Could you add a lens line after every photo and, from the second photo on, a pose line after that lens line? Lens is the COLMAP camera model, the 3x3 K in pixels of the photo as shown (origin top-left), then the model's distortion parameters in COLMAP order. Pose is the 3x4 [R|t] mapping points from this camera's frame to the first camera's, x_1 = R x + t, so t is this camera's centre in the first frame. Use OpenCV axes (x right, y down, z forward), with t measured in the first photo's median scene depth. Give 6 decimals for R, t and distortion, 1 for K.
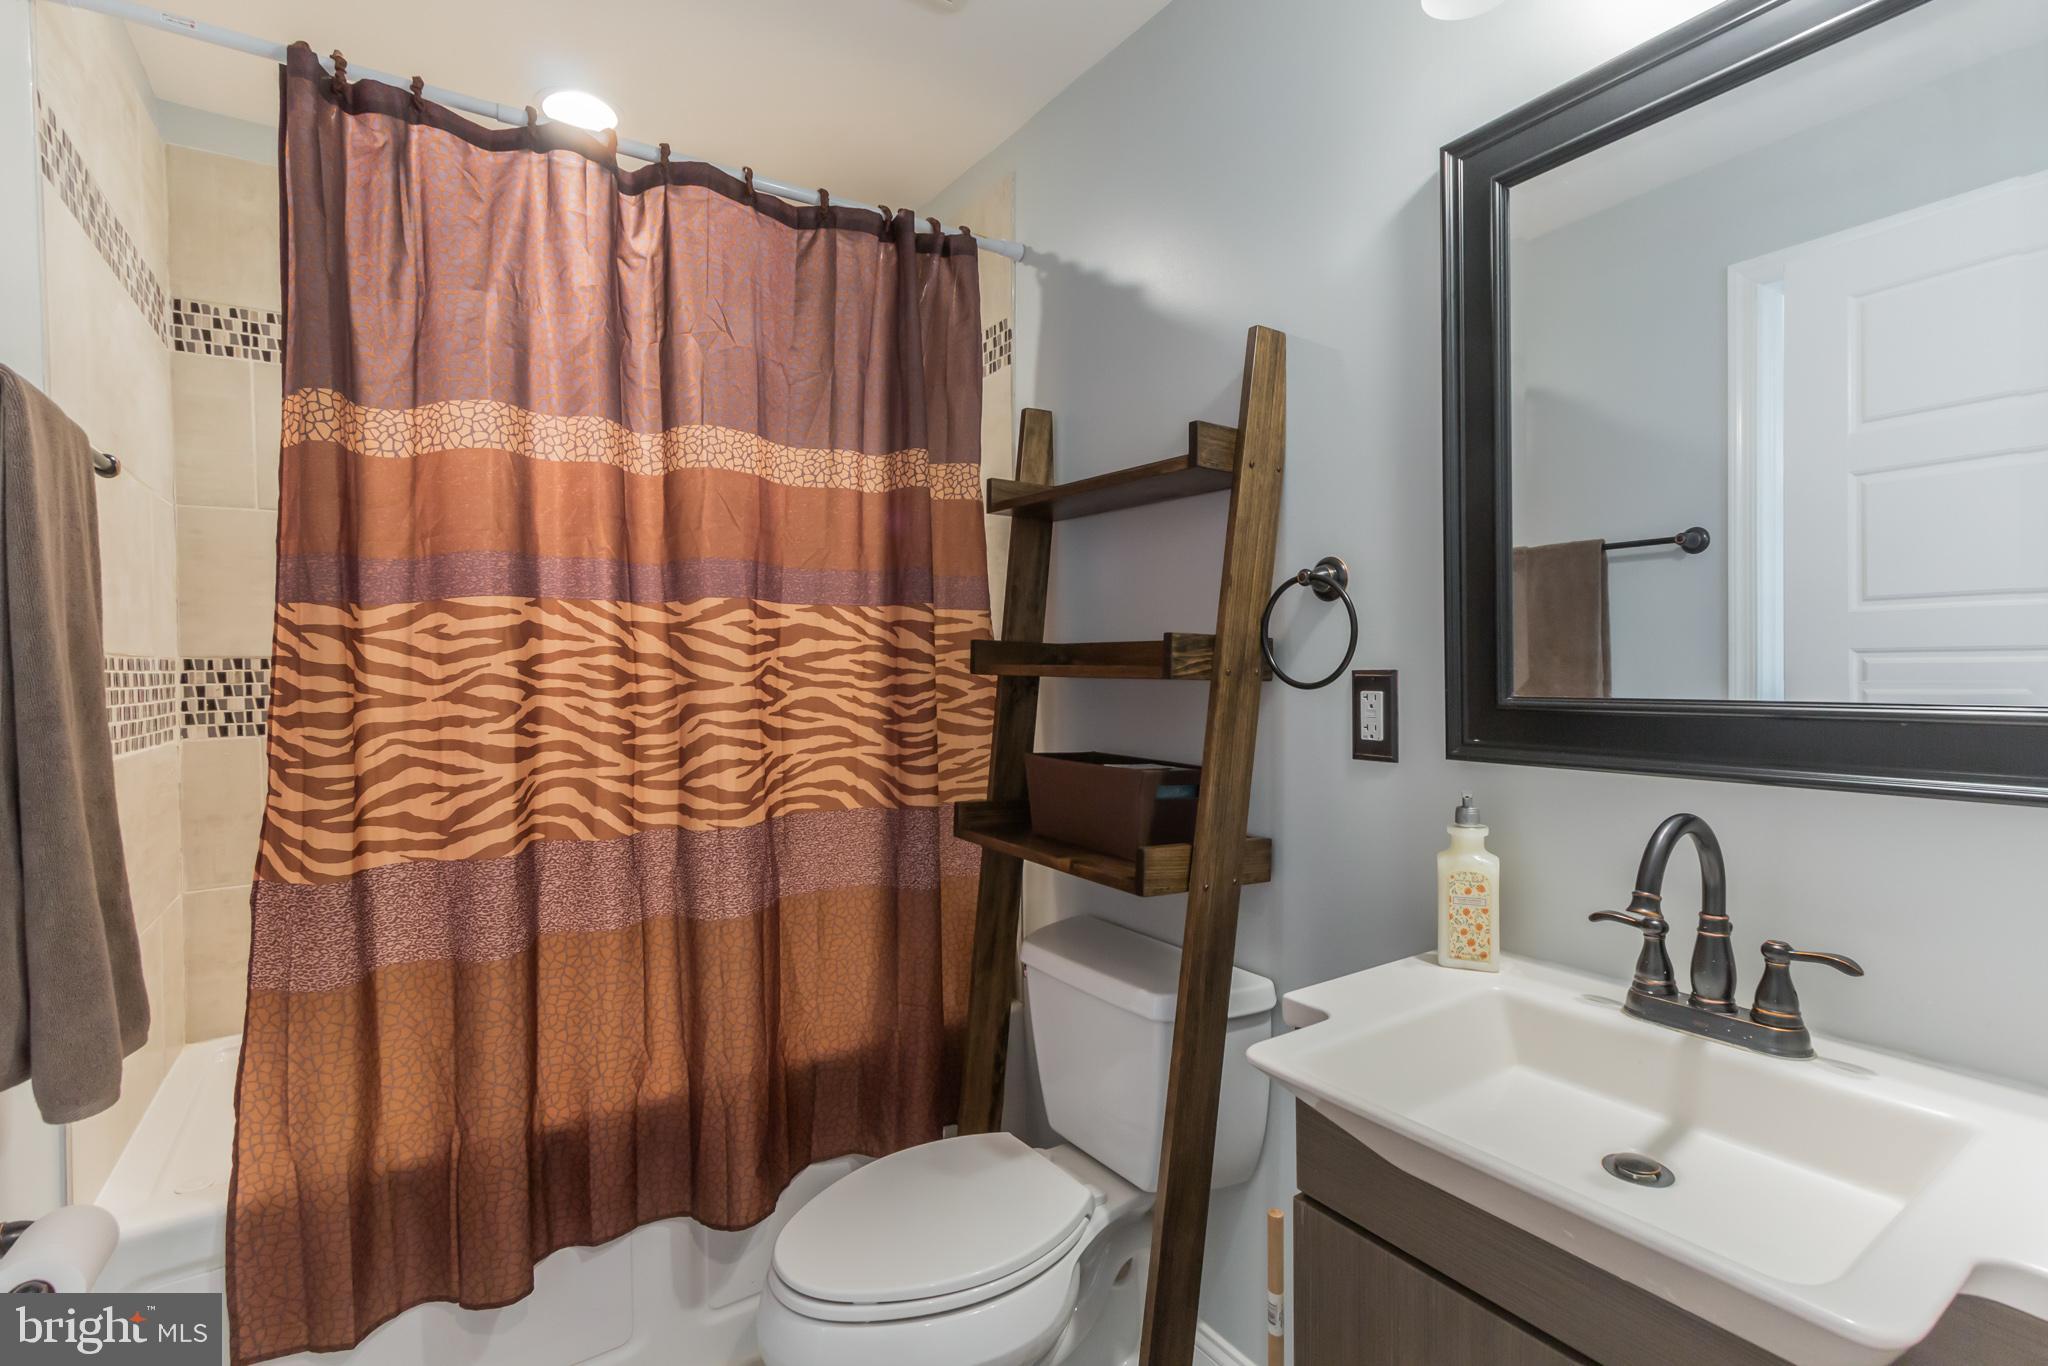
lens RADIAL K [[941.7, 0, 1053.9], [0, 941.7, 685.0], [0, 0, 1]] dist [0.020197, -0.004812]
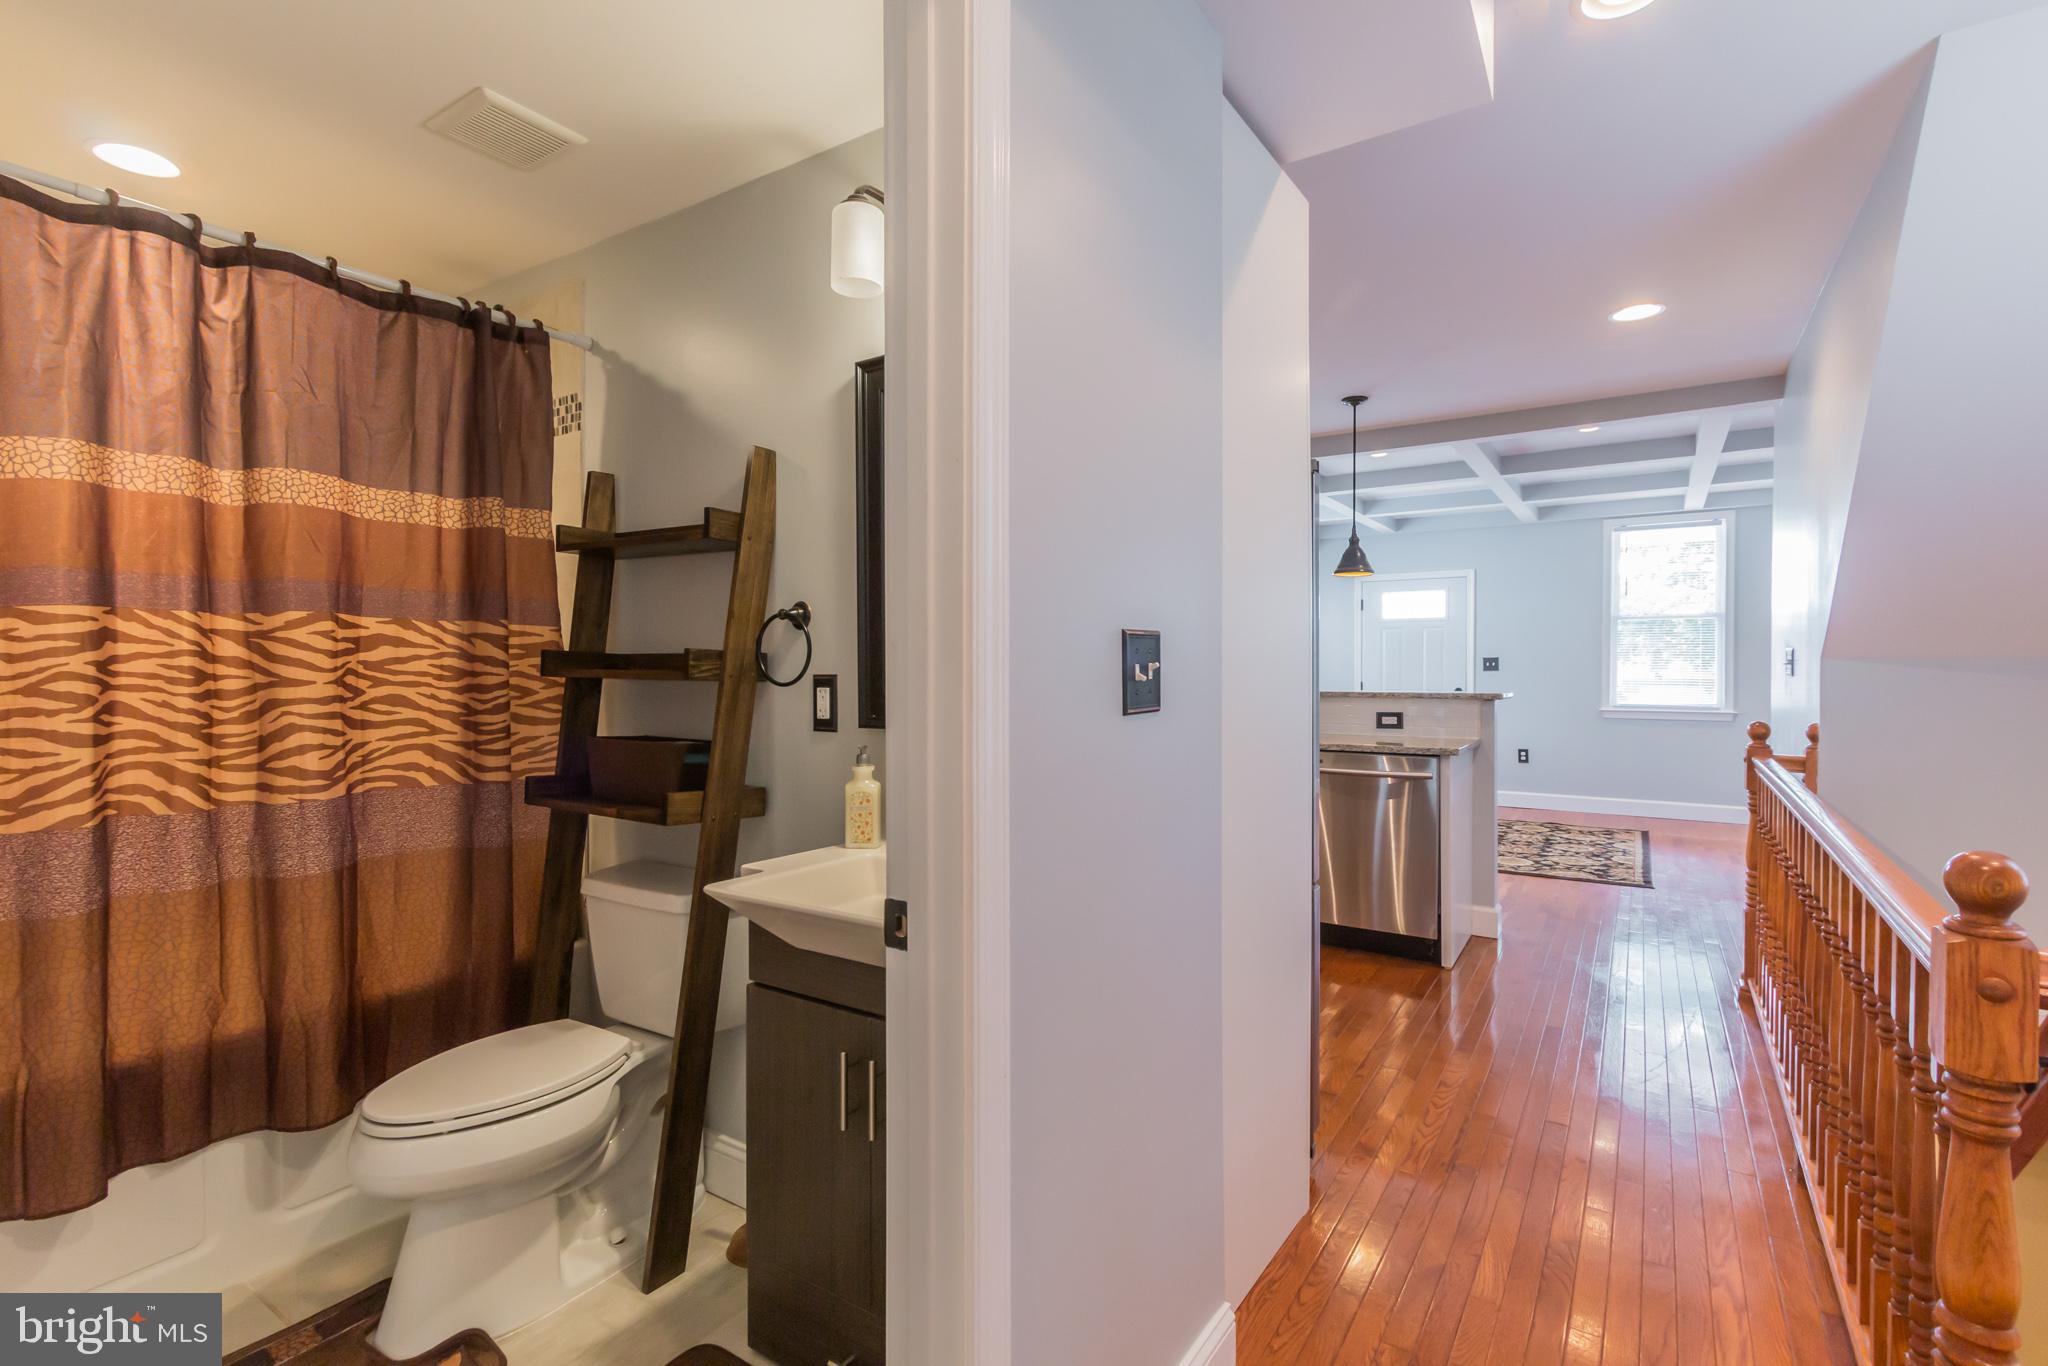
lens RADIAL K [[941.7, 0, 1053.9], [0, 941.7, 685.0], [0, 0, 1]] dist [0.020197, -0.004812]
pose [[0.926044, 0.004809, 0.377386, 0.078616], [-0.000424, 0.999931, -0.011702, 0.016199], [-0.377416, 0.010677, 0.925982, -0.495368]]
